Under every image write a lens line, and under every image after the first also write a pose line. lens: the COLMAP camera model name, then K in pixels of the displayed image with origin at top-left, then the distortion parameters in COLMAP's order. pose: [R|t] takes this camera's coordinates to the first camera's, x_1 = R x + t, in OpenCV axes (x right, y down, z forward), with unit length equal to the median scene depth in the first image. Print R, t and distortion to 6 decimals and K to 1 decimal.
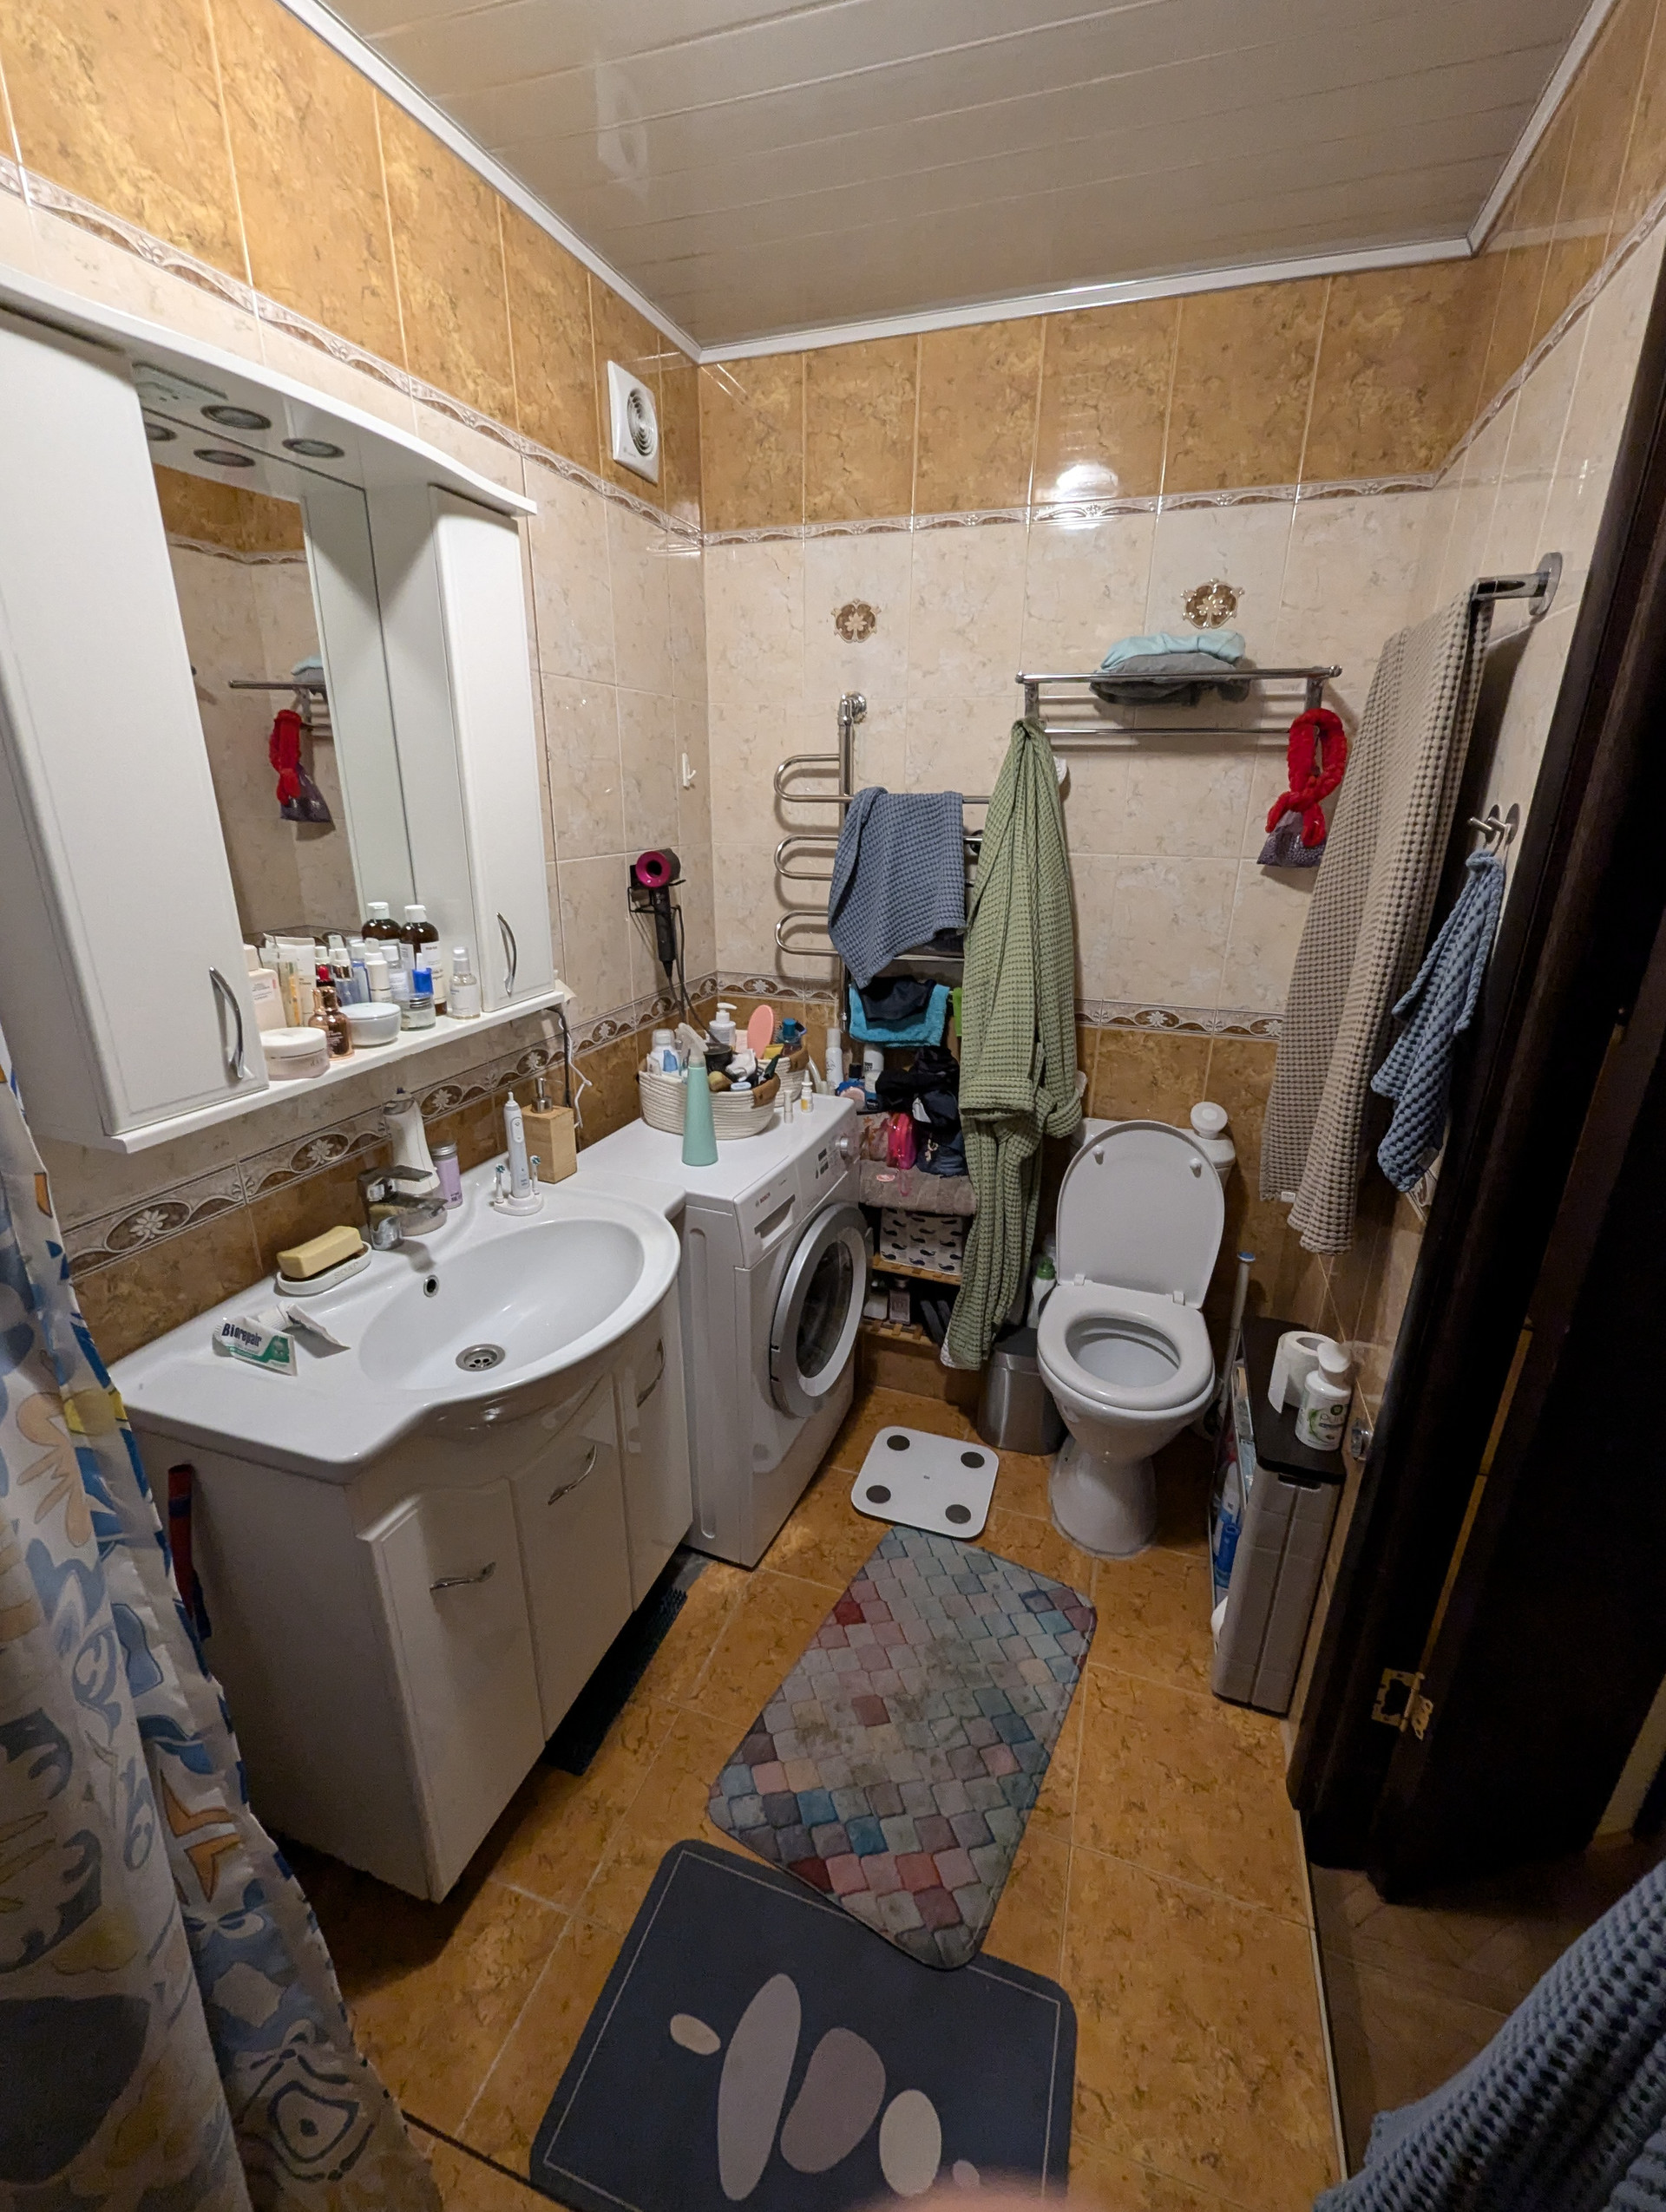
lens RADIAL K [[907.1, 0, 833.0], [0, 907.1, 1106.0], [0, 0, 1]] dist [0.000705, -0.002055]
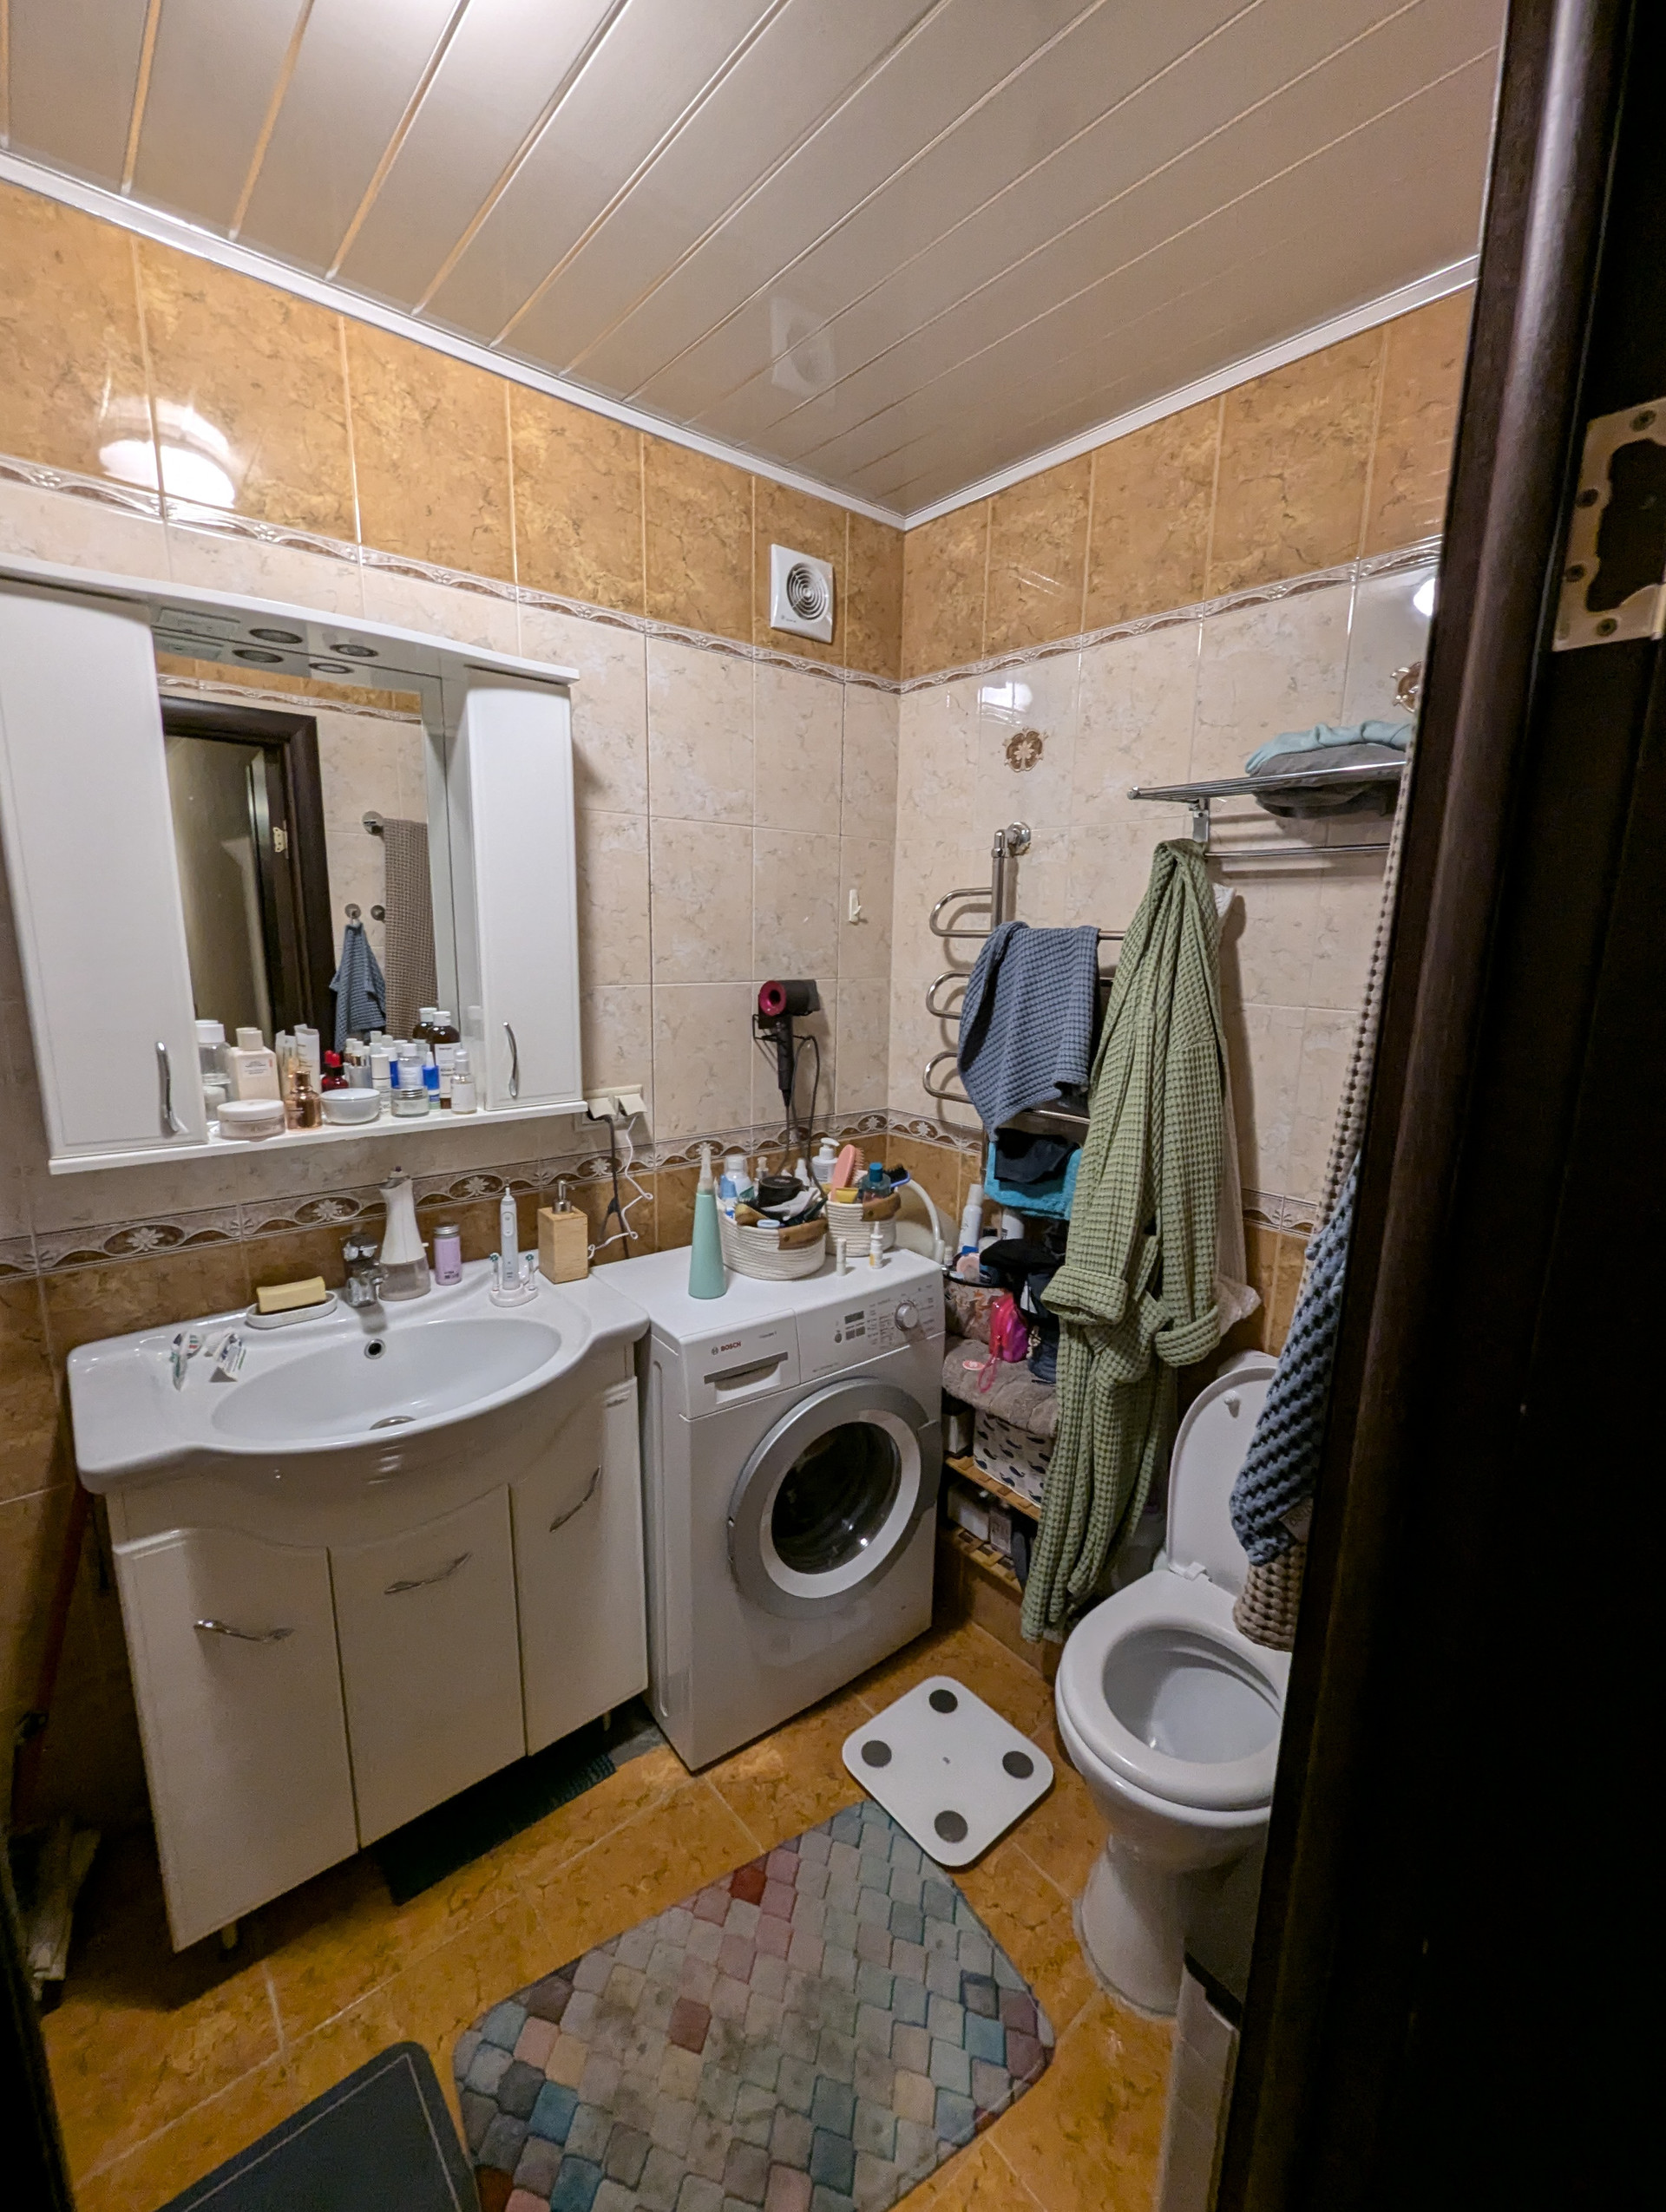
lens RADIAL K [[913.8, 0, 826.1], [0, 913.8, 1108.8], [0, 0, 1]] dist [-0.000807, 0.000138]
pose [[0.861120, 0.103901, -0.497672, 0.409425], [-0.178079, 0.978522, -0.103839, -0.050863], [0.476194, 0.178043, 0.861127, 0.194664]]
